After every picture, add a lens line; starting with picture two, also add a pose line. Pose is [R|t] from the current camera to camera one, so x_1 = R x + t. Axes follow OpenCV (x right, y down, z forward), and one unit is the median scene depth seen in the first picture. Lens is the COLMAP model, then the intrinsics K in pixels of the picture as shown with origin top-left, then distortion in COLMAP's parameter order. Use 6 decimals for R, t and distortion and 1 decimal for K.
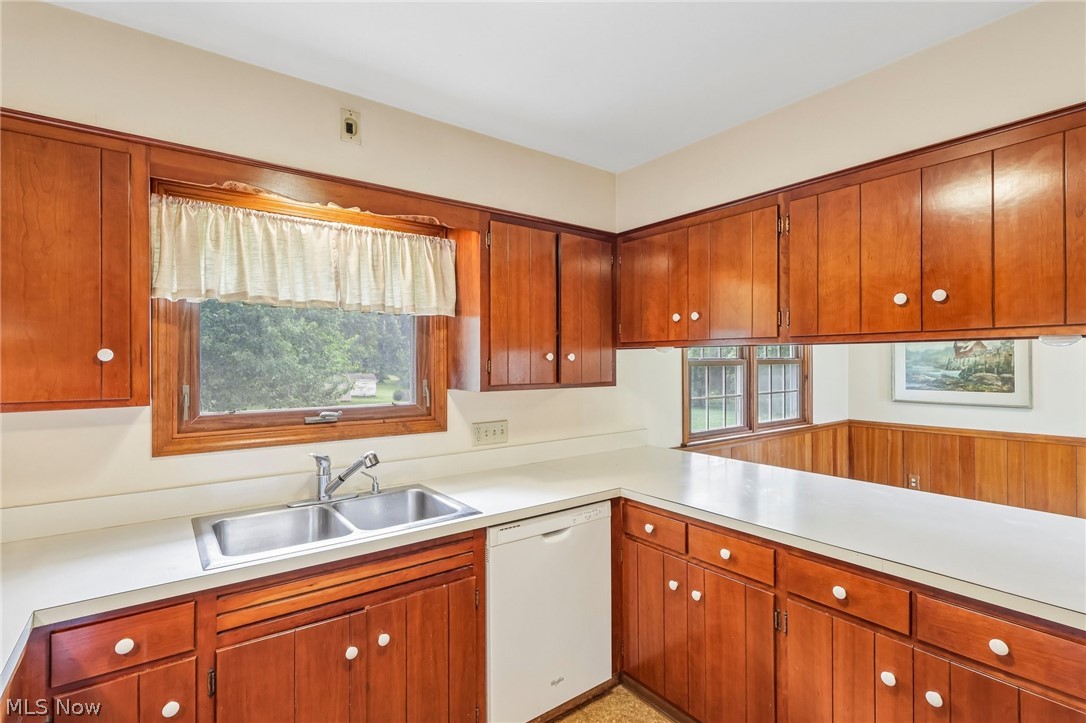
lens RADIAL K [[508.6, 0, 546.0], [0, 508.6, 361.0], [0, 0, 1]] dist [-0.005440, 0.003143]
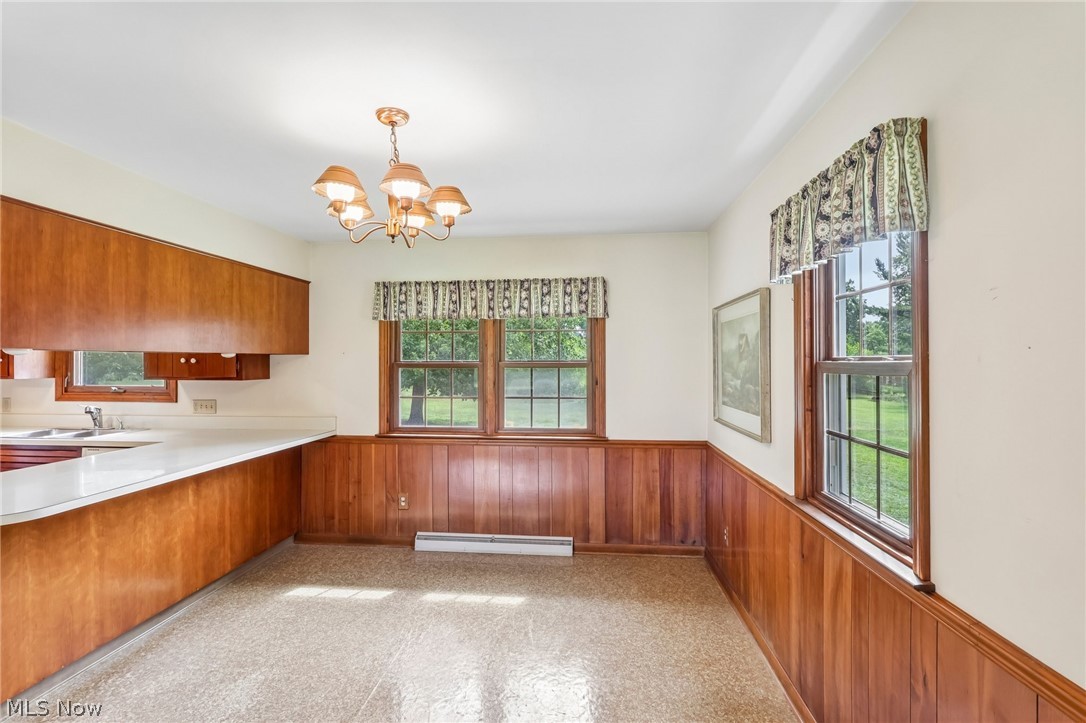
lens RADIAL K [[508.6, 0, 541.2], [0, 508.6, 362.1], [0, 0, 1]] dist [-0.005440, 0.003143]
pose [[0.739970, 0.006753, -0.672606, 2.200006], [-0.002302, 0.999969, 0.007507, -0.020020], [0.672636, -0.004007, 0.739963, 0.642110]]
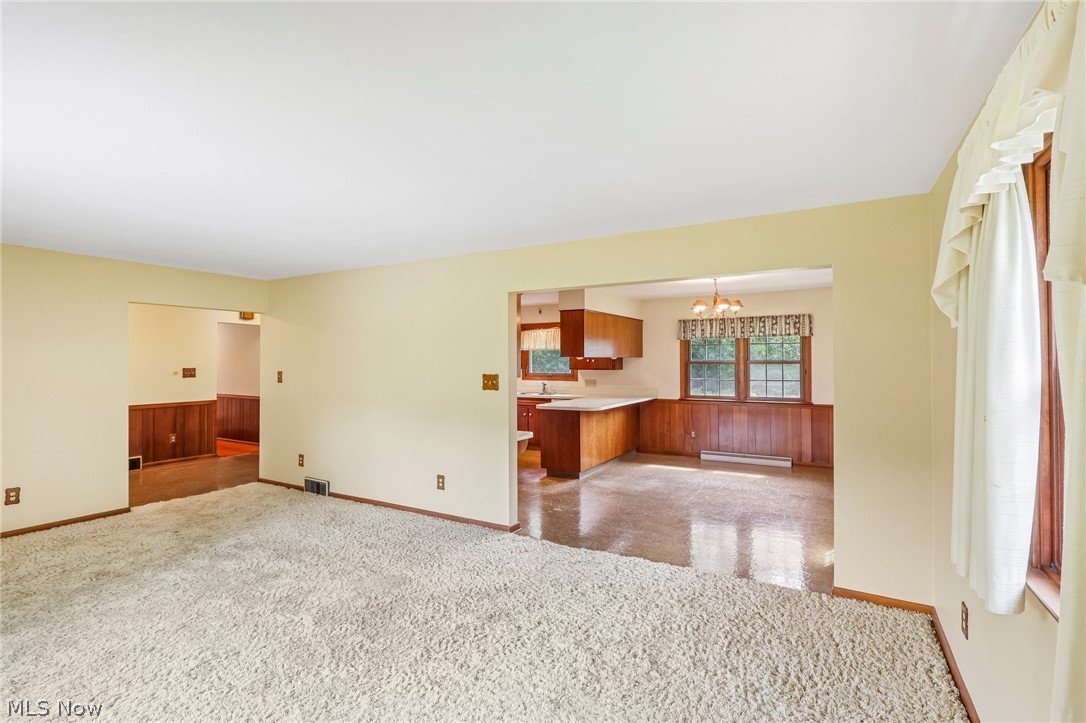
lens RADIAL K [[508.6, 0, 546.7], [0, 508.6, 356.6], [0, 0, 1]] dist [-0.005440, 0.003143]
pose [[0.400191, -0.004083, -0.916423, 3.460362], [0.002851, 0.999991, -0.003211, -0.027540], [0.916427, -0.001328, 0.400199, -0.722589]]
